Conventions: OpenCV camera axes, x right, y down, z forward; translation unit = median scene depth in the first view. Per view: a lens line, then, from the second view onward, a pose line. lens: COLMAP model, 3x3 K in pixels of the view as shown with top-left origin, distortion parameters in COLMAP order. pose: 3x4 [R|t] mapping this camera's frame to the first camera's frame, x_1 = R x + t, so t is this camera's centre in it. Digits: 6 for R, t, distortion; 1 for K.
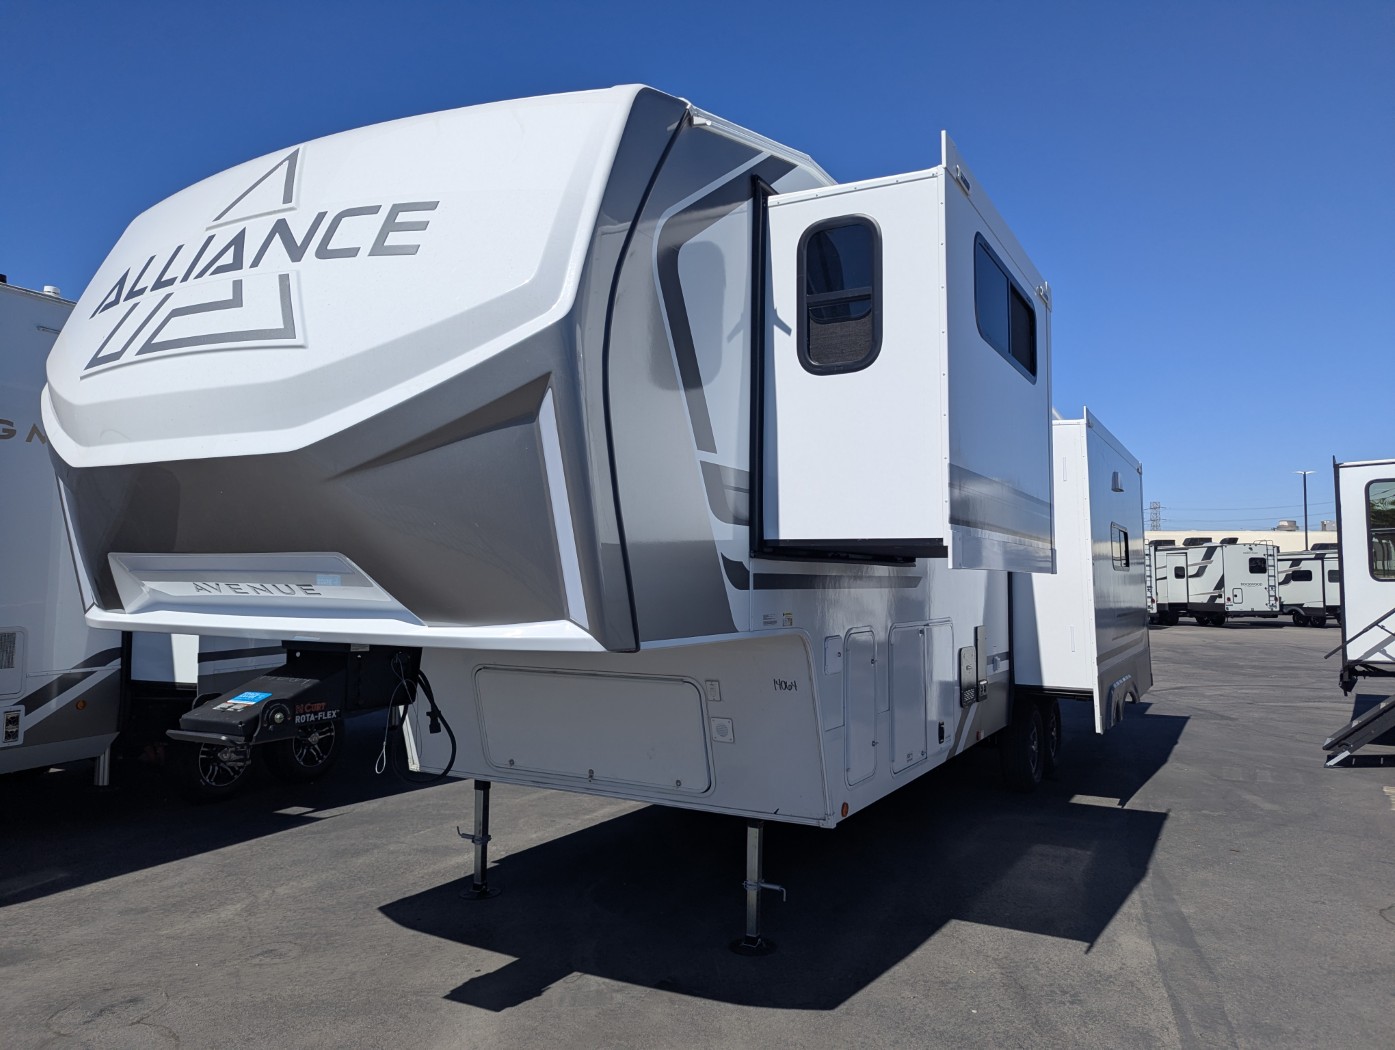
lens RADIAL K [[988.7, 0, 718.1], [0, 988.7, 513.2], [0, 0, 1]] dist [0.048892, -0.042176]
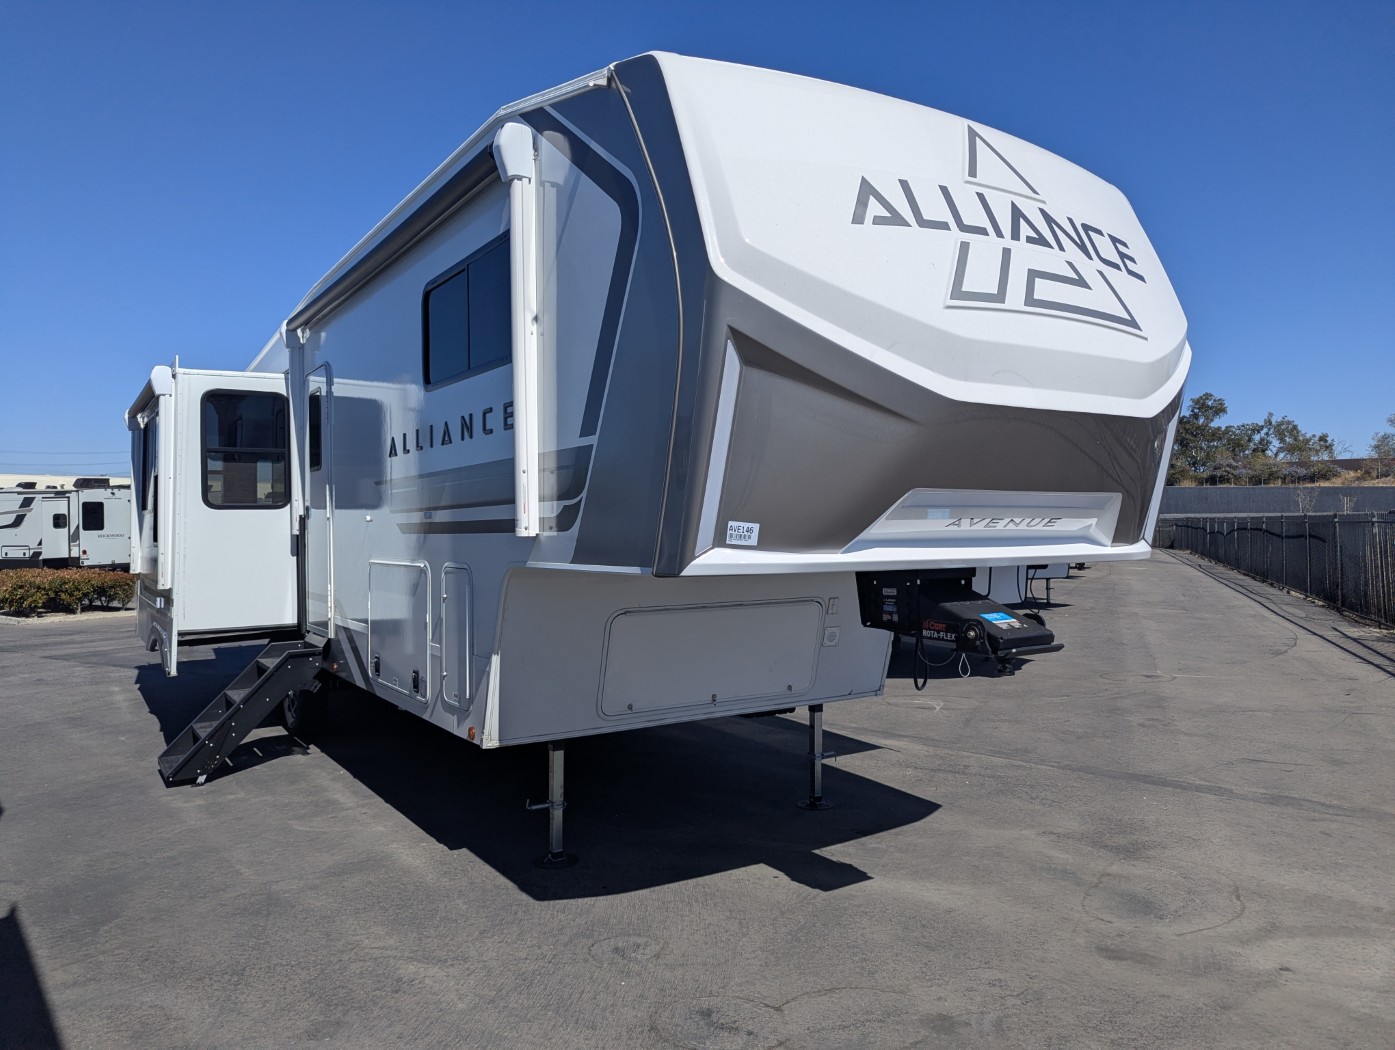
lens RADIAL K [[988.7, 0, 716.2], [0, 988.7, 511.5], [0, 0, 1]] dist [0.048892, -0.042176]
pose [[0.467810, 0.000140, 0.883829, -1.159612], [-0.045123, 0.998700, 0.023725, 0.036296], [-0.882676, -0.050980, 0.467208, 0.541253]]
